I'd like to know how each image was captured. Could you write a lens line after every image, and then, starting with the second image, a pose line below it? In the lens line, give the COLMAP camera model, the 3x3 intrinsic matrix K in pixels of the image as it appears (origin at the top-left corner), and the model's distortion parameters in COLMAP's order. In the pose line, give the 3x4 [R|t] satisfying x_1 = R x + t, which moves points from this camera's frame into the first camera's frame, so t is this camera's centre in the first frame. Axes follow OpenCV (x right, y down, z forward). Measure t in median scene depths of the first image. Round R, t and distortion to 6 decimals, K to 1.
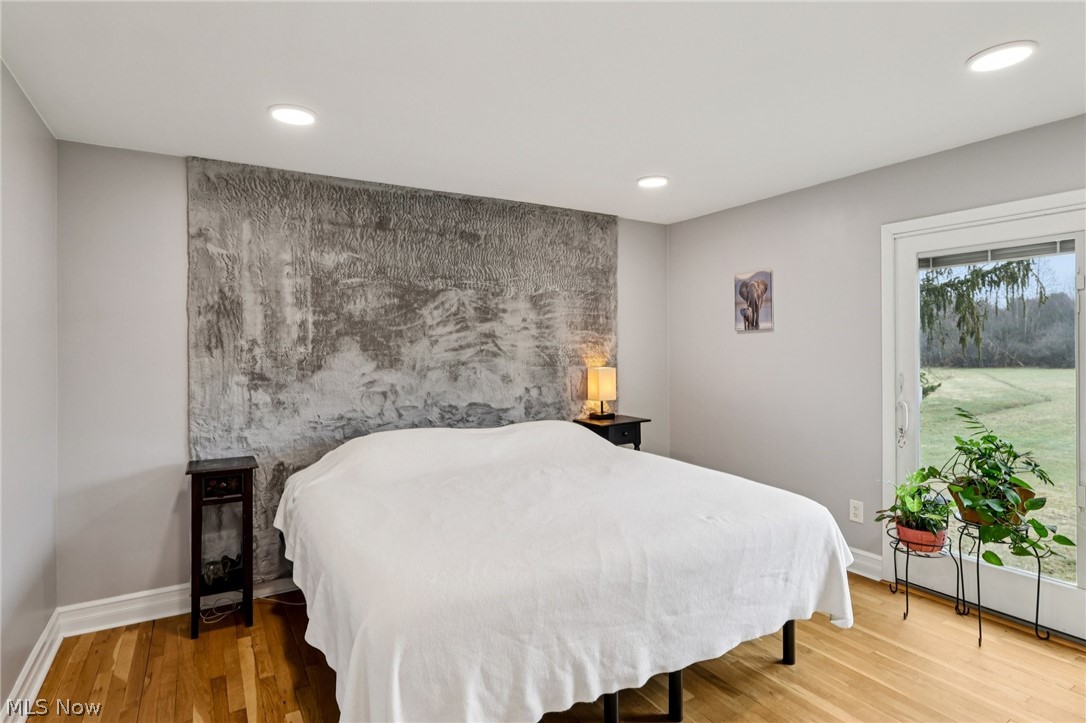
lens RADIAL K [[565.3, 0, 547.6], [0, 565.3, 350.5], [0, 0, 1]] dist [0.004397, 0.000388]
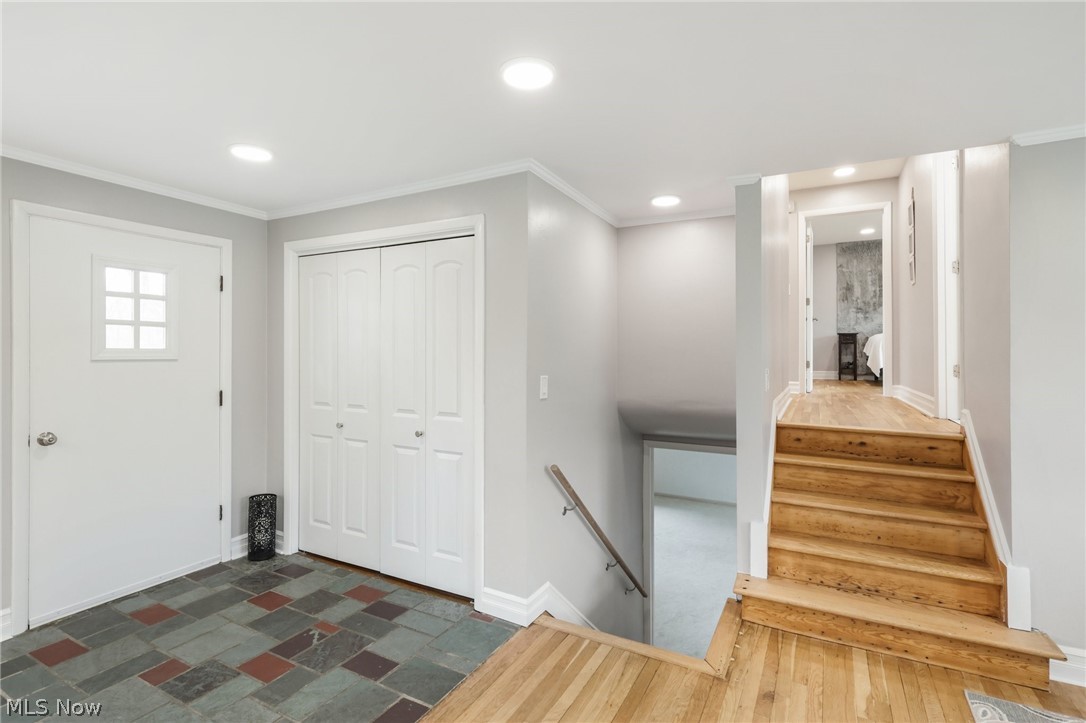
lens RADIAL K [[503.8, 0, 540.3], [0, 503.8, 356.5], [0, 0, 1]] dist [0.003031, -0.001577]
pose [[0.494512, 0.006269, -0.869148, 1.050153], [0.003536, 0.999951, 0.009224, 0.279659], [0.869164, -0.007635, 0.494466, -1.927220]]
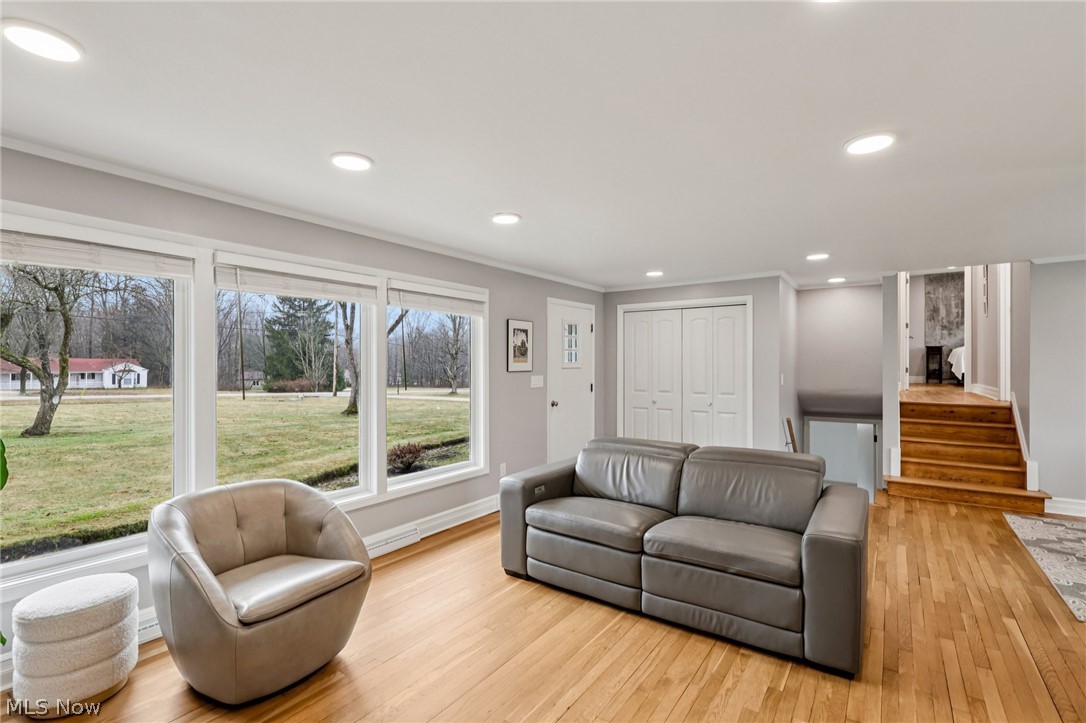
lens RADIAL K [[503.8, 0, 536.7], [0, 503.8, 373.2], [0, 0, 1]] dist [0.003031, -0.001577]
pose [[0.399232, 0.014609, -0.916733, 1.598137], [0.009745, 0.999749, 0.020175, 0.273650], [0.916798, -0.016988, 0.398990, -3.040480]]
